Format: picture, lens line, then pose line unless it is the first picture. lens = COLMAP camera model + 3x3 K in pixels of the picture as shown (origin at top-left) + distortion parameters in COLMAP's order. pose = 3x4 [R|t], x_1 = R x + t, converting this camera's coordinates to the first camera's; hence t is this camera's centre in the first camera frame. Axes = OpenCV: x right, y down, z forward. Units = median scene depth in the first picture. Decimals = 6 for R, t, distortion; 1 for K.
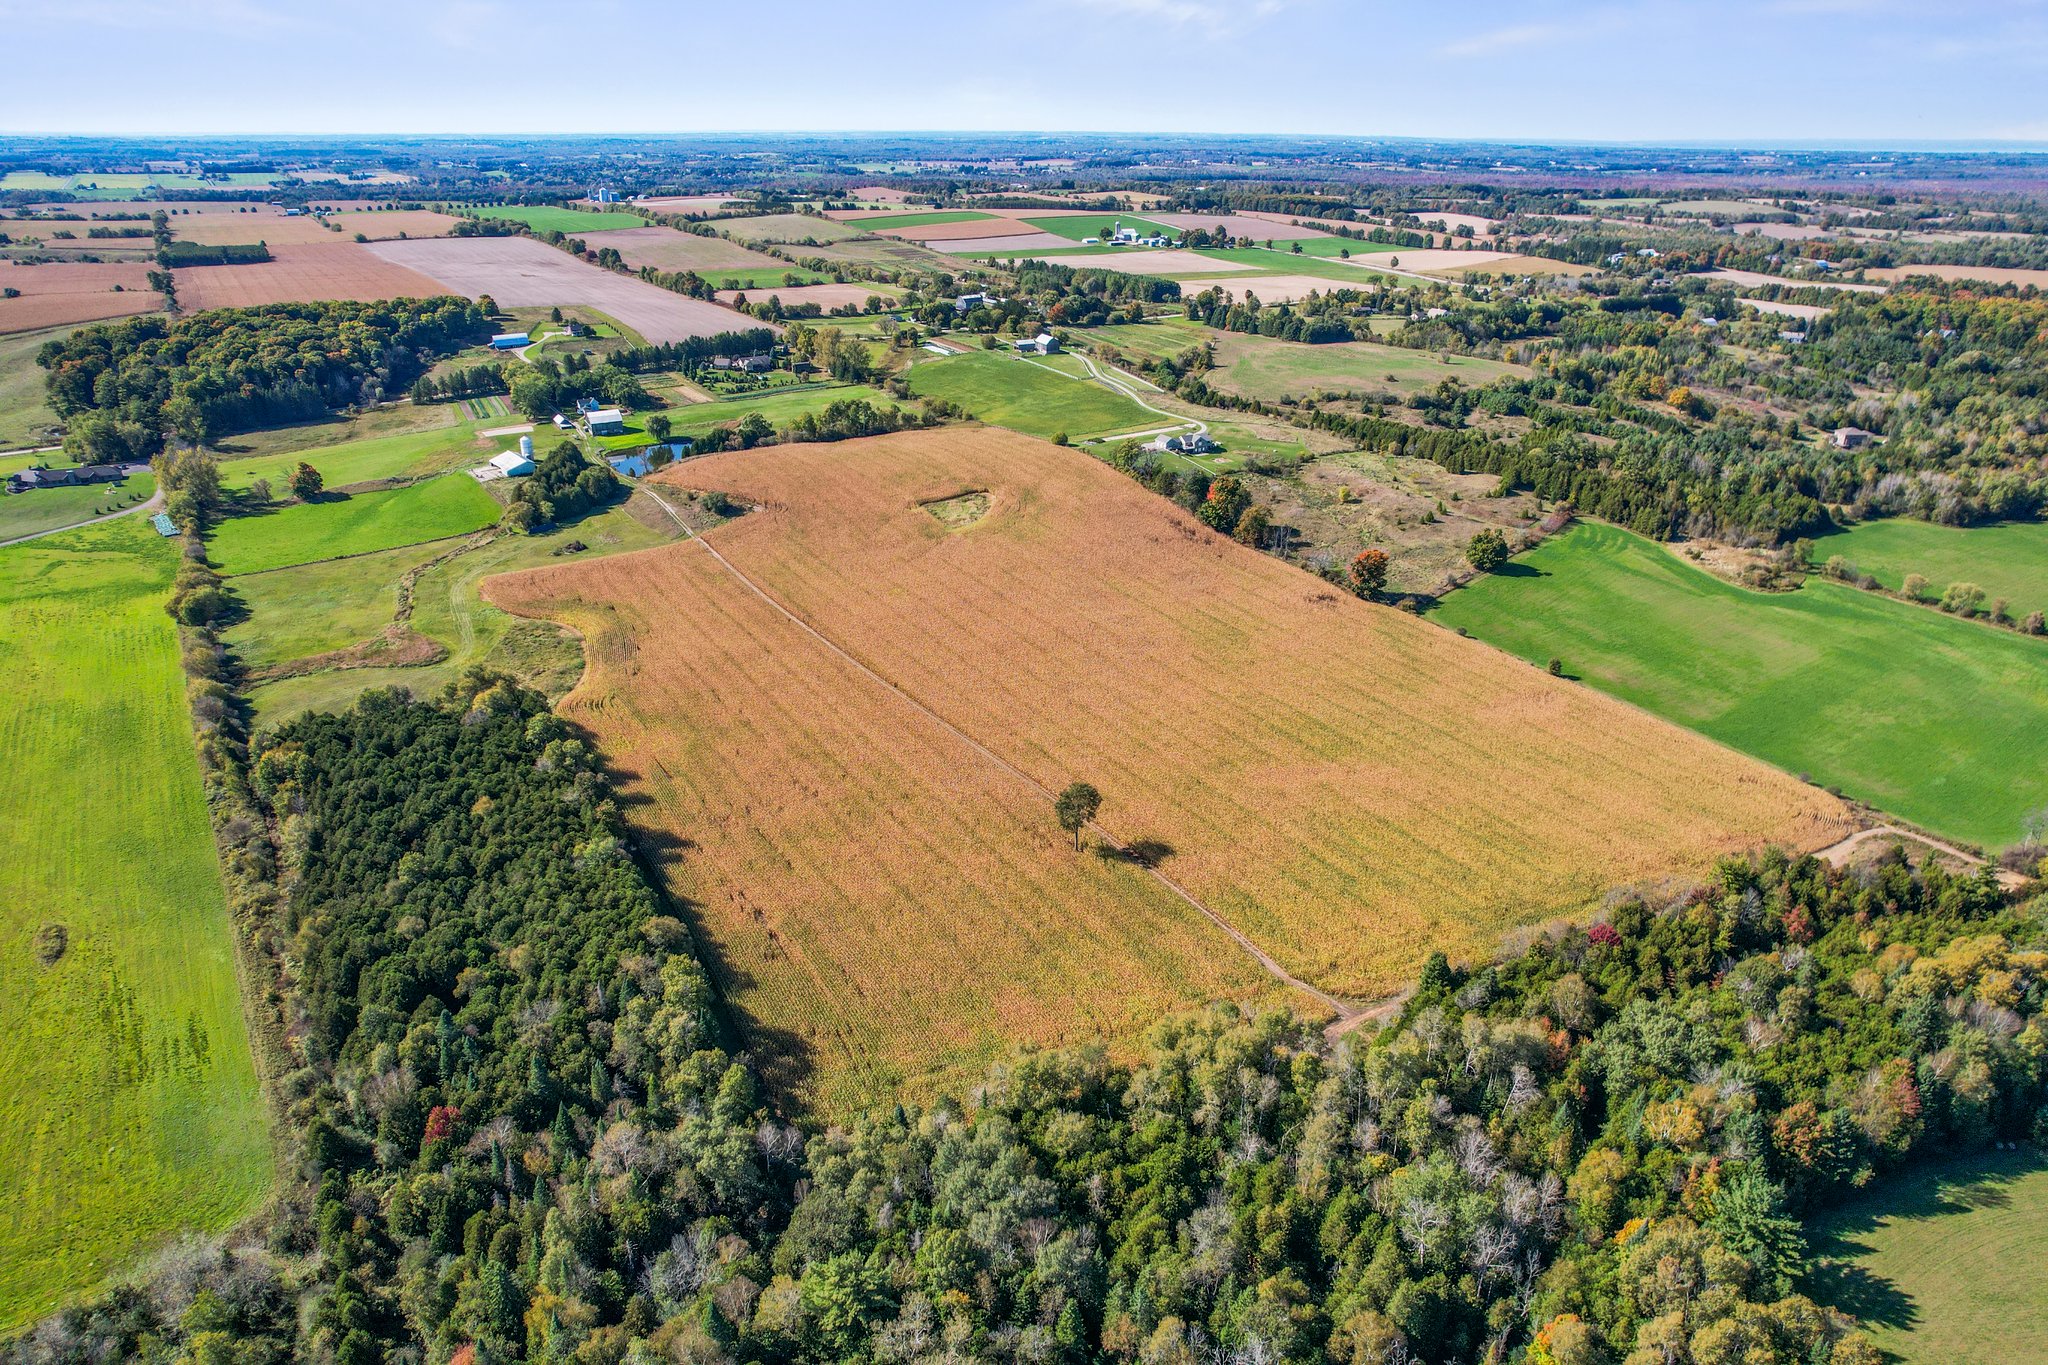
lens RADIAL K [[1310.9, 0, 1037.8], [0, 1310.9, 678.3], [0, 0, 1]] dist [-0.074524, 0.067915]
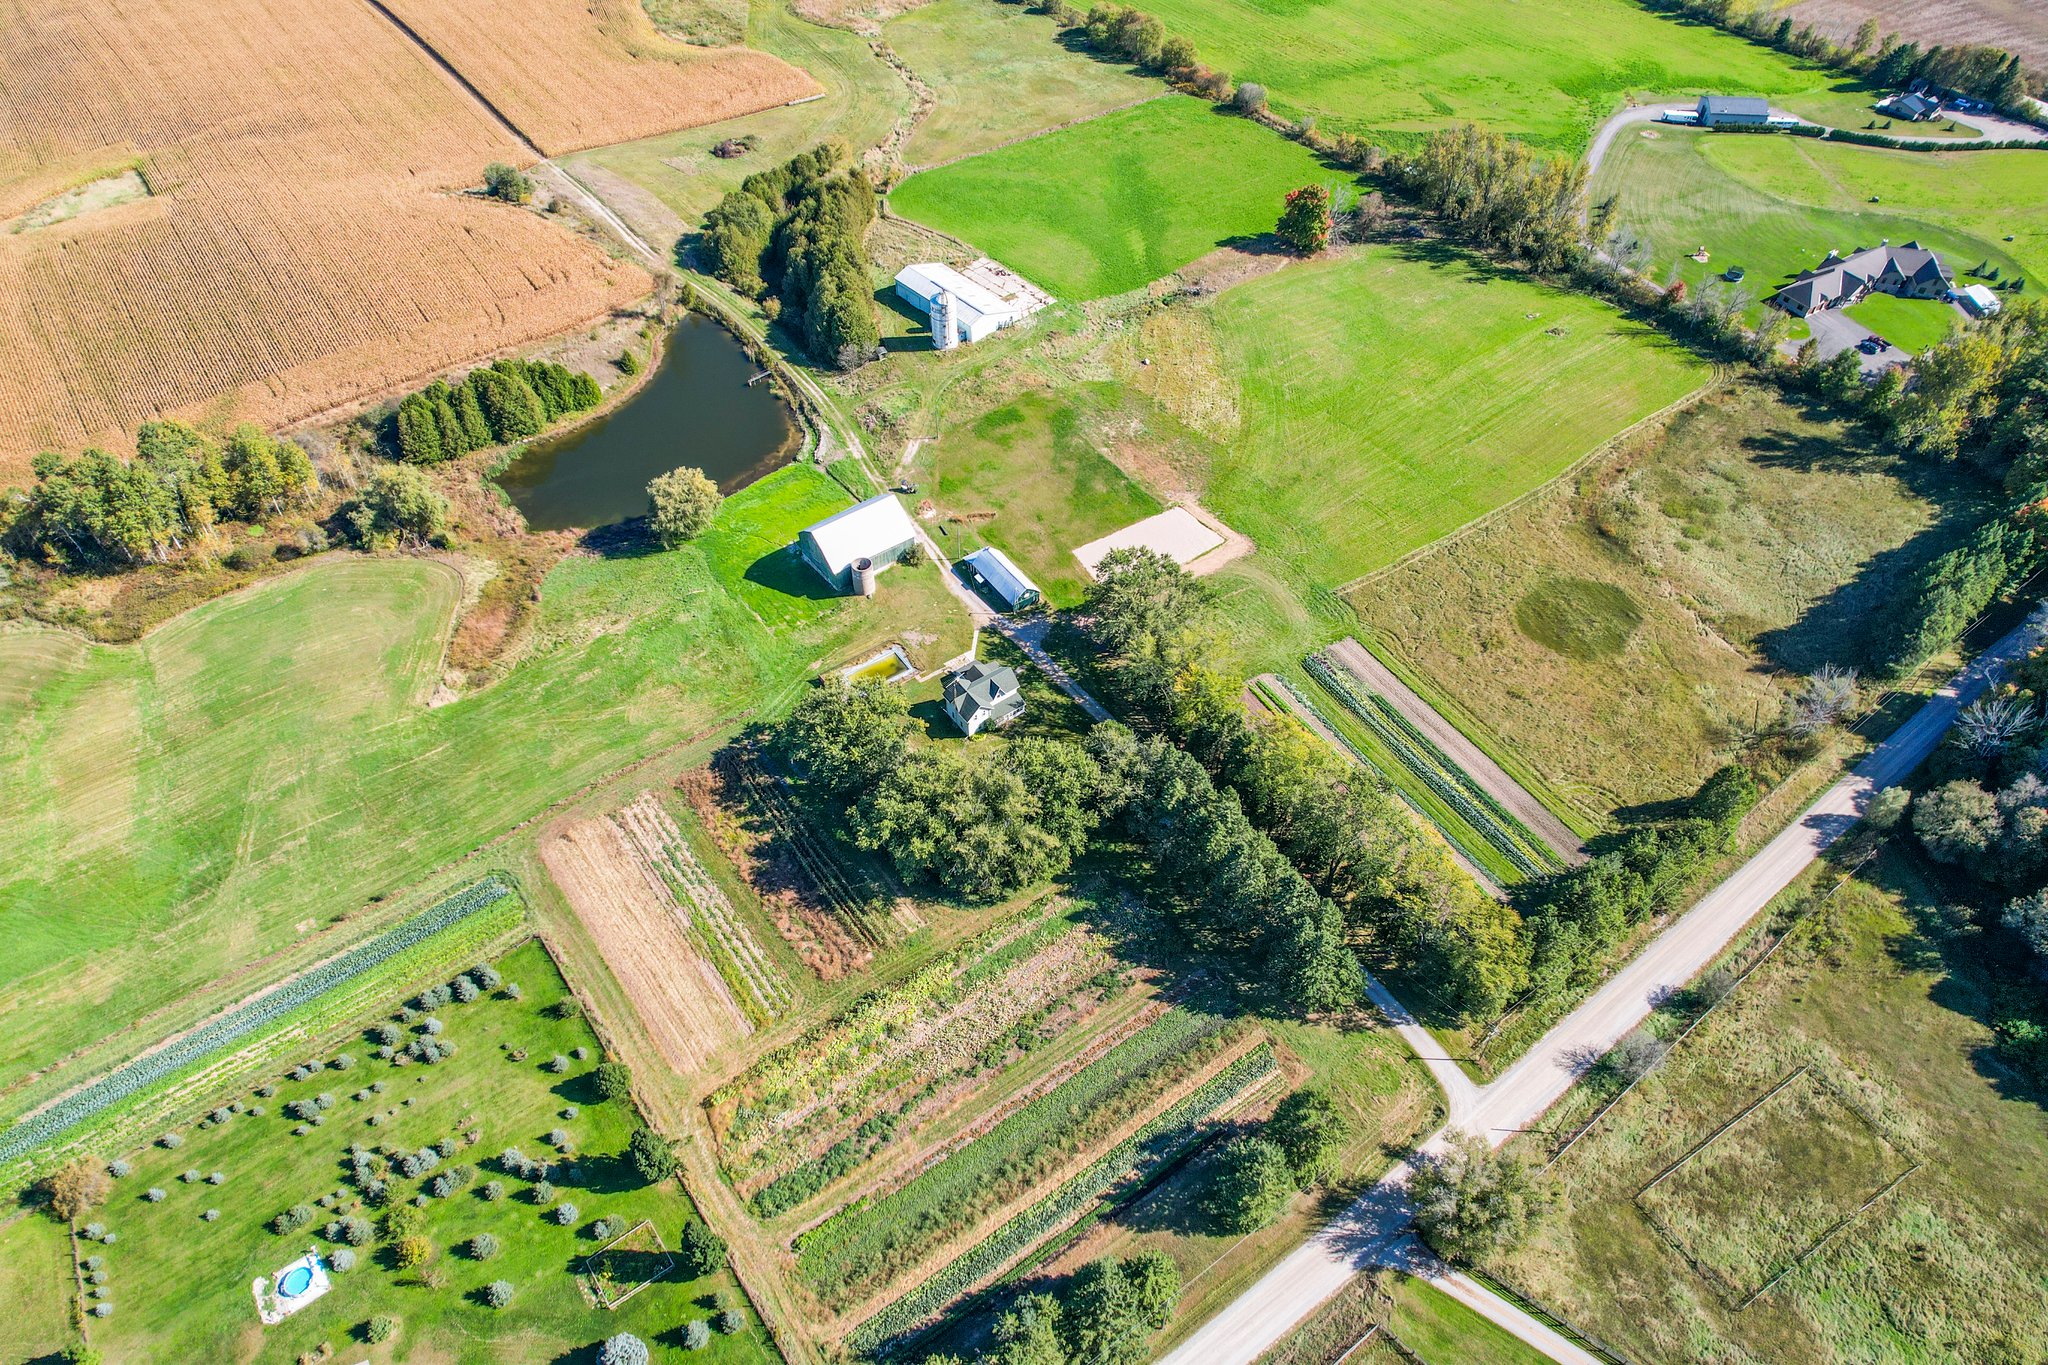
lens RADIAL K [[1310.9, 0, 1028.9], [0, 1310.9, 675.1], [0, 0, 1]] dist [-0.074524, 0.067915]
pose [[-0.997736, 0.047326, -0.047778, -0.422483], [-0.030572, 0.313593, 0.949065, -0.593712], [0.059898, 0.948377, -0.311436, 1.335792]]
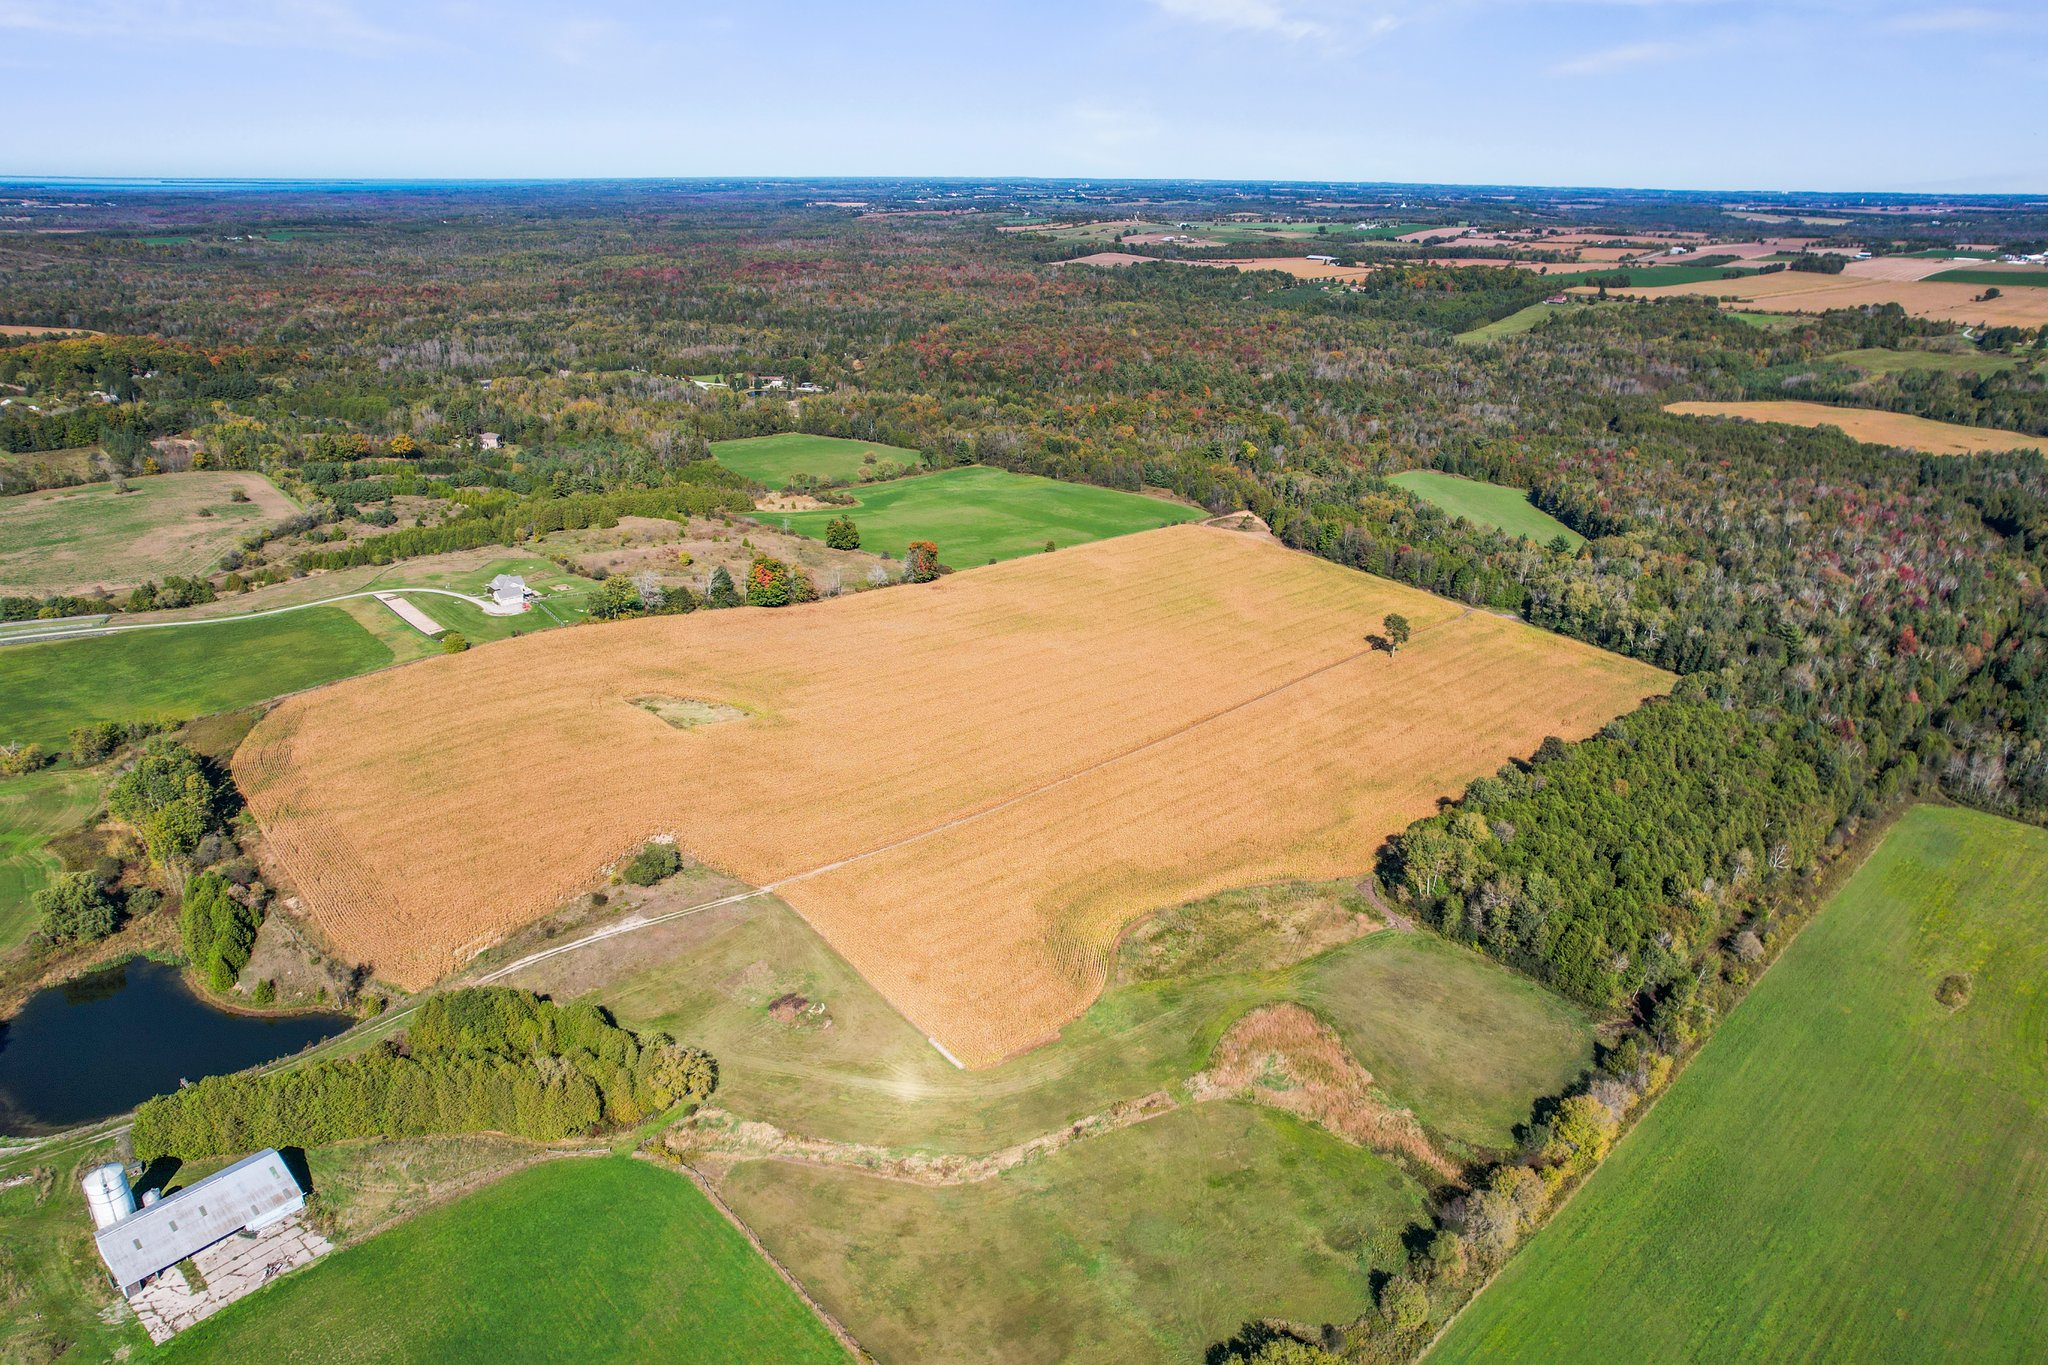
lens RADIAL K [[1310.9, 0, 1026.0], [0, 1310.9, 686.1], [0, 0, 1]] dist [-0.074524, 0.067915]
pose [[-0.170771, -0.370154, 0.913139, -0.739213], [0.378247, 0.831117, 0.407643, -0.357587], [-0.909817, 0.415006, -0.001922, 0.776788]]
